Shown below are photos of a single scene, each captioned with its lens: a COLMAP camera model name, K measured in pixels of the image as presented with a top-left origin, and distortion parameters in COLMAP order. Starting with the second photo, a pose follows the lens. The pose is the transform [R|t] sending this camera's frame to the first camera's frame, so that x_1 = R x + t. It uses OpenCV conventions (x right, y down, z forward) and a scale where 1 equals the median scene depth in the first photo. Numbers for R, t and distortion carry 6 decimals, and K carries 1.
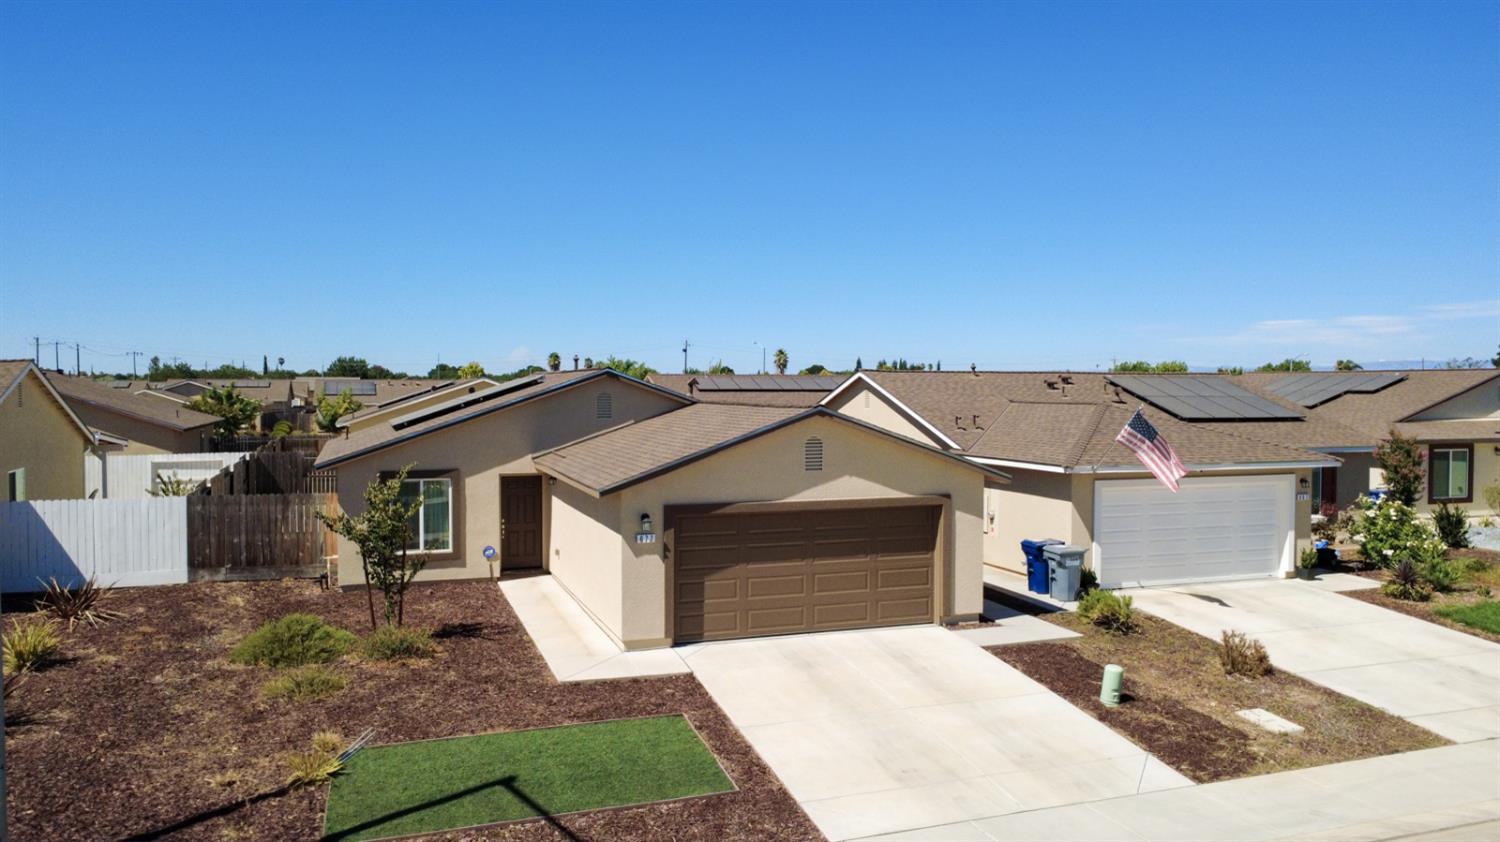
lens RADIAL K [[1093.4, 0, 750.0], [0, 1093.4, 421.0], [0, 0, 1]] dist [-0.001294, -0.000818]
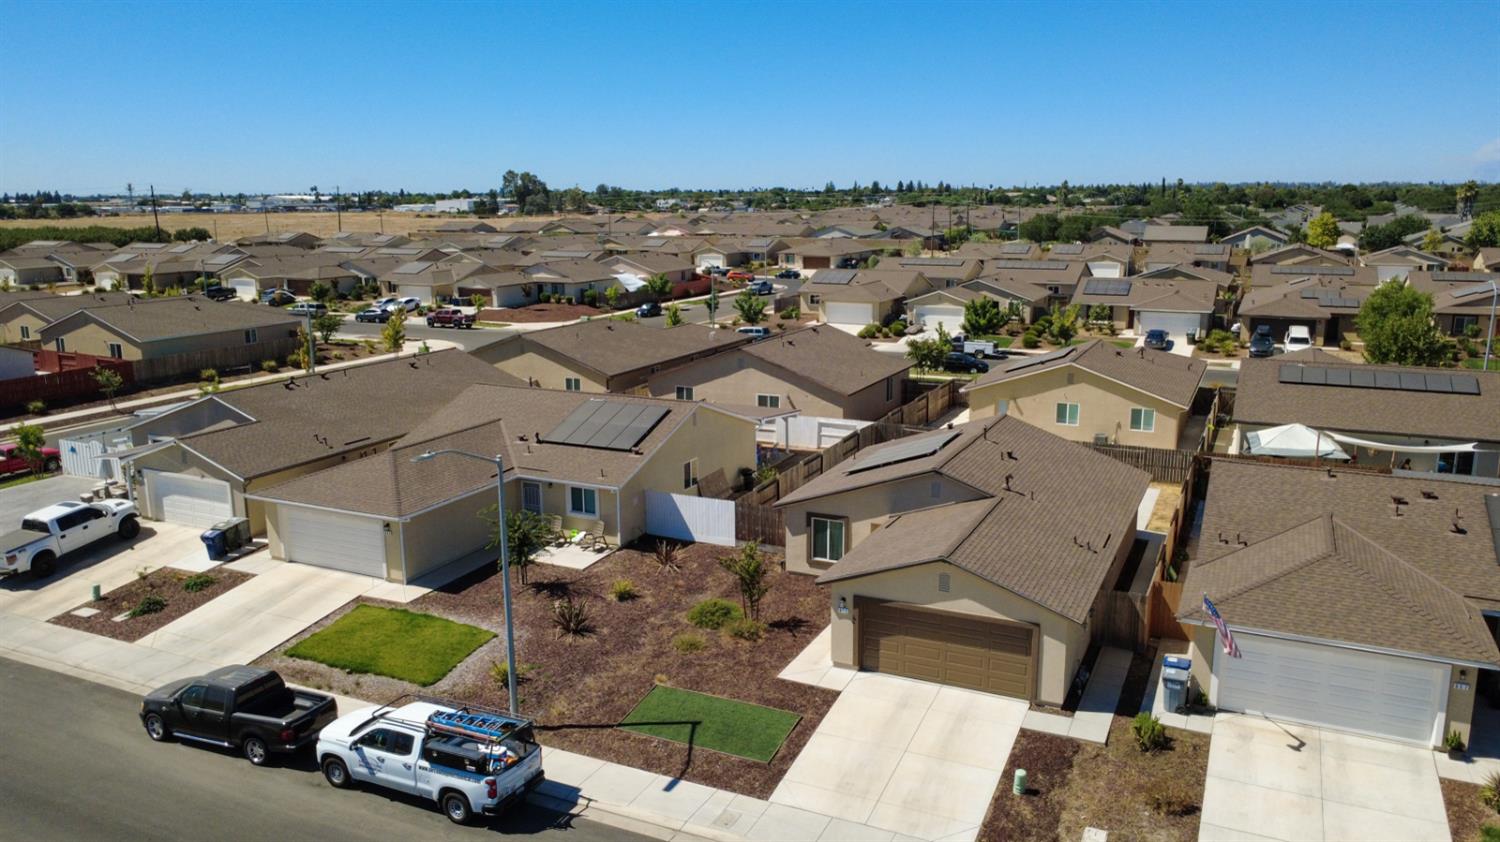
lens RADIAL K [[1095.1, 0, 755.5], [0, 1095.1, 422.3], [0, 0, 1]] dist [-0.003606, 0.002010]
pose [[0.705245, 0.140141, -0.694975, 0.910387], [-0.015334, 0.983055, 0.182671, -0.471470], [0.708798, -0.118171, 0.695443, -0.284367]]
